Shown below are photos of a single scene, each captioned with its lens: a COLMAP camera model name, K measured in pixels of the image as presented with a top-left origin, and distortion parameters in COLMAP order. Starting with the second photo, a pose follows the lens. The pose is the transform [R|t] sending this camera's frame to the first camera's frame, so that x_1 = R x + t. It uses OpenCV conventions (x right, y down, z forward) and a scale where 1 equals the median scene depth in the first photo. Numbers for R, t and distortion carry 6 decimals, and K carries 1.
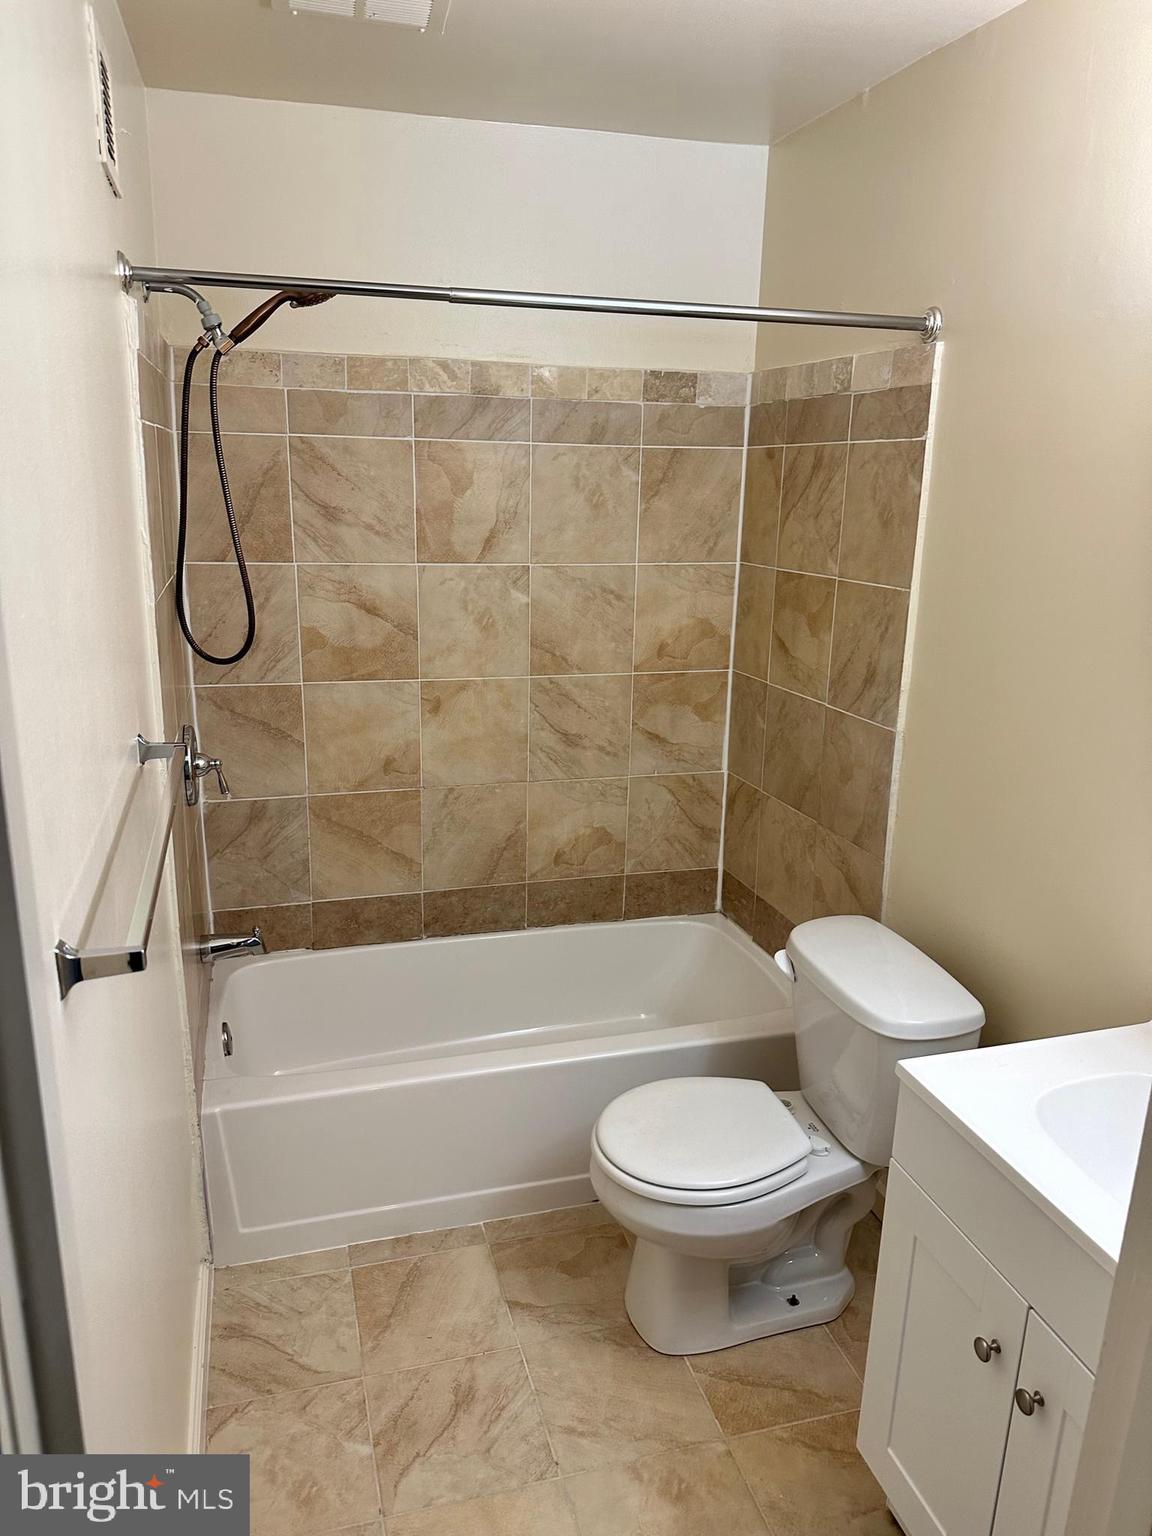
lens RADIAL K [[1081.7, 0, 570.7], [0, 1081.7, 768.8], [0, 0, 1]] dist [0.040319, -0.001099]
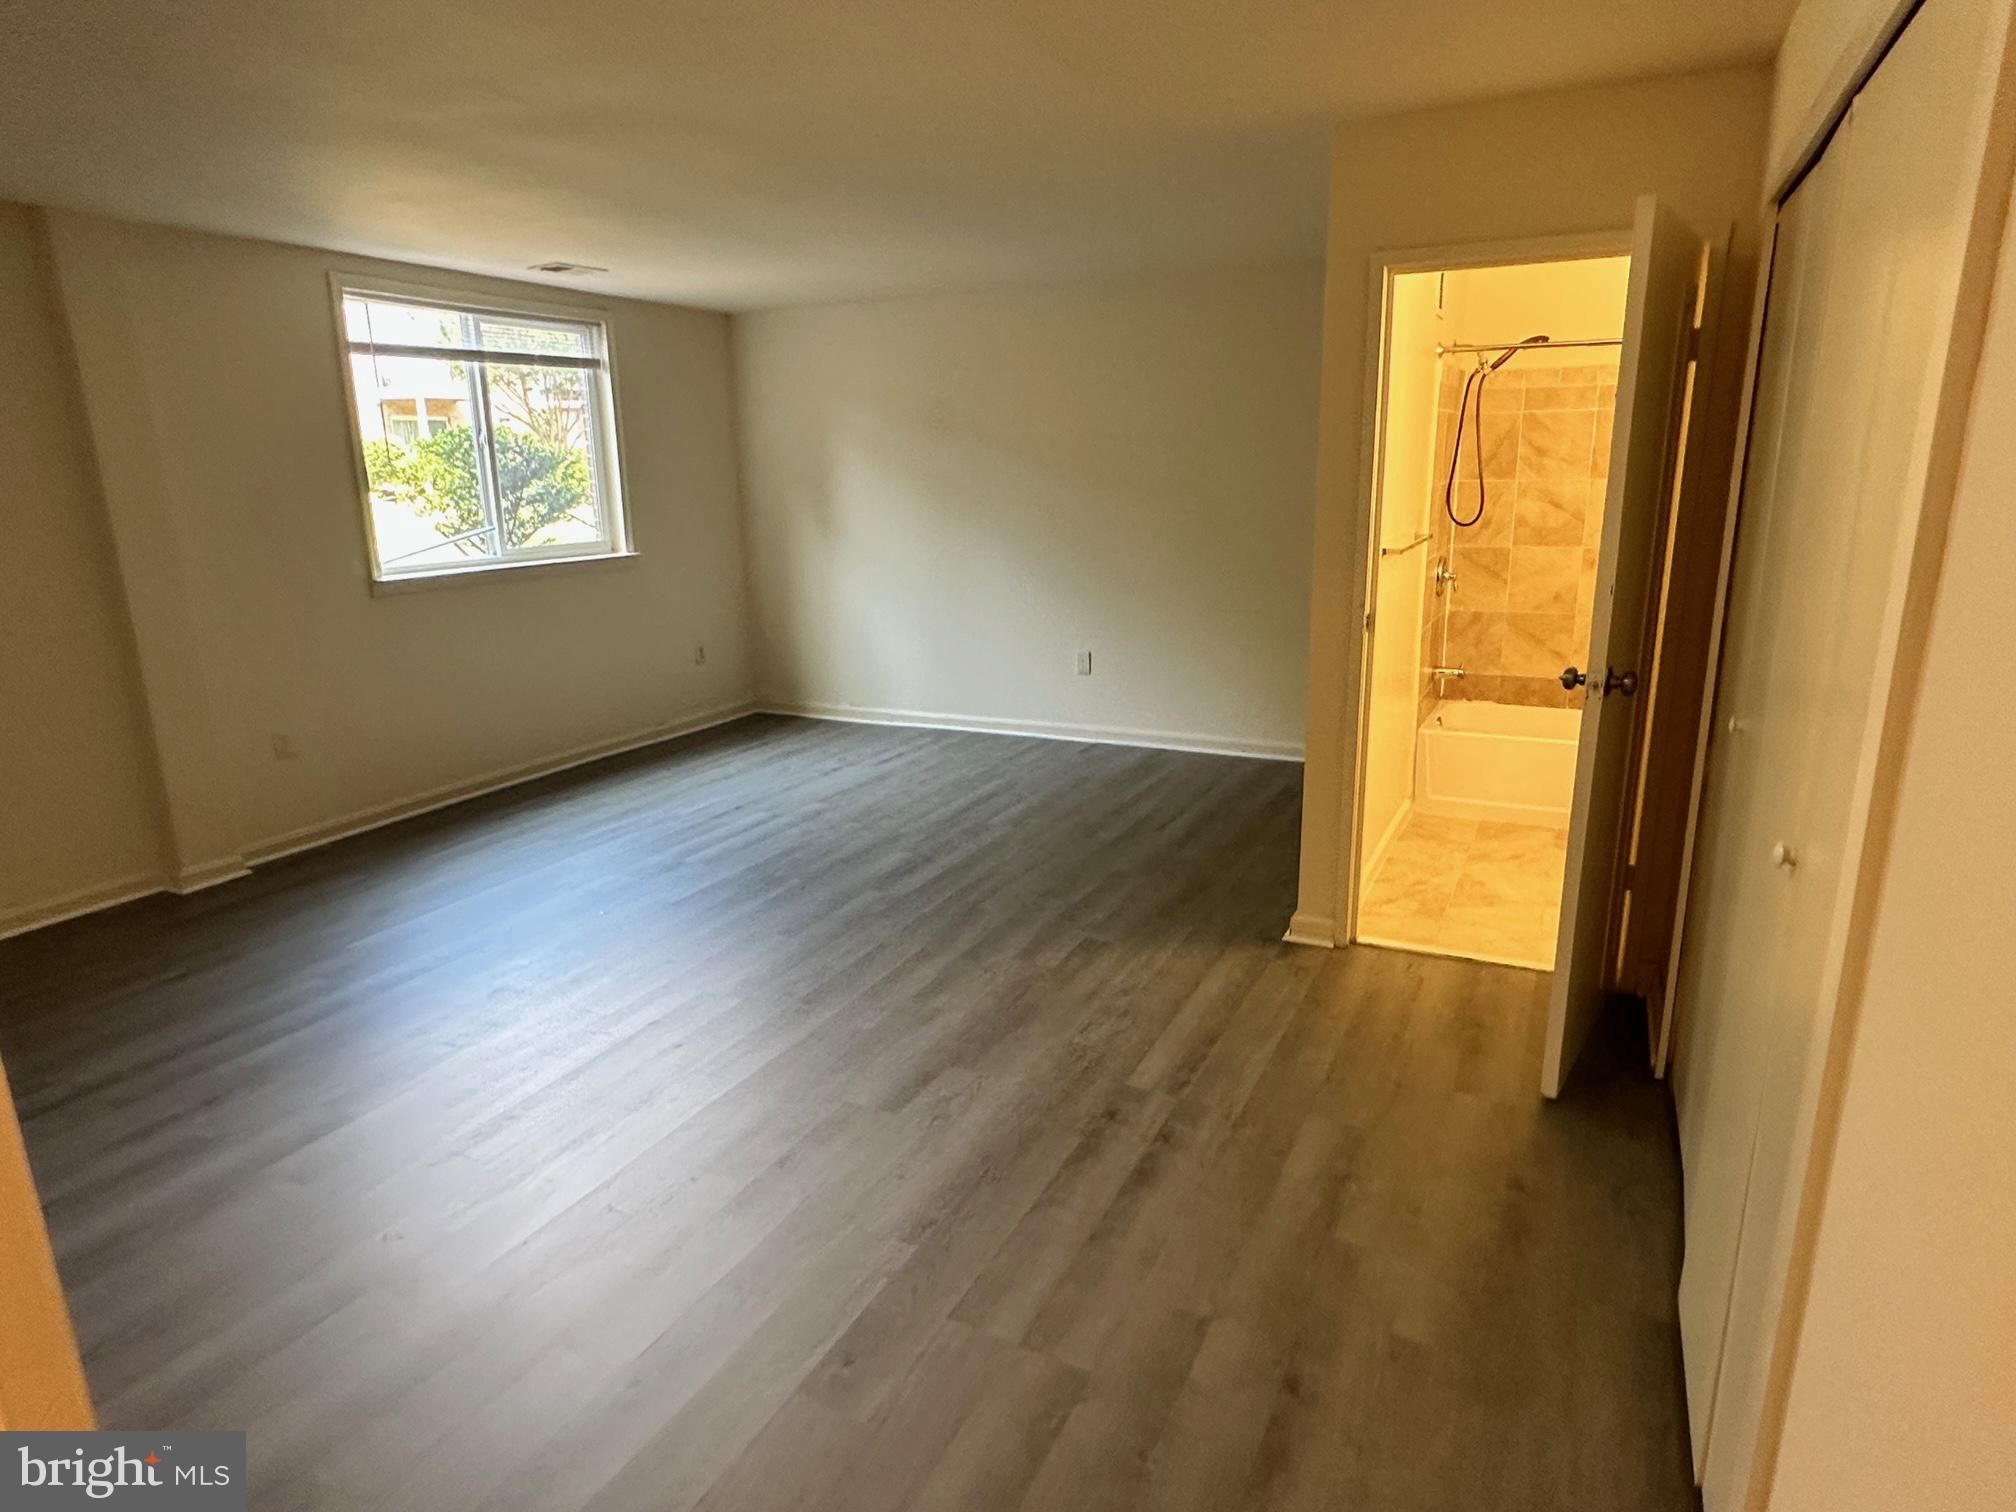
lens RADIAL K [[1166.2, 0, 1009.4], [0, 1166.2, 749.9], [0, 0, 1]] dist [0.004315, 0.000697]
pose [[0.735838, 0.134248, -0.663716, 0.490642], [-0.152838, 0.987785, 0.030350, 0.336680], [0.659683, 0.079109, 0.747368, -1.020133]]
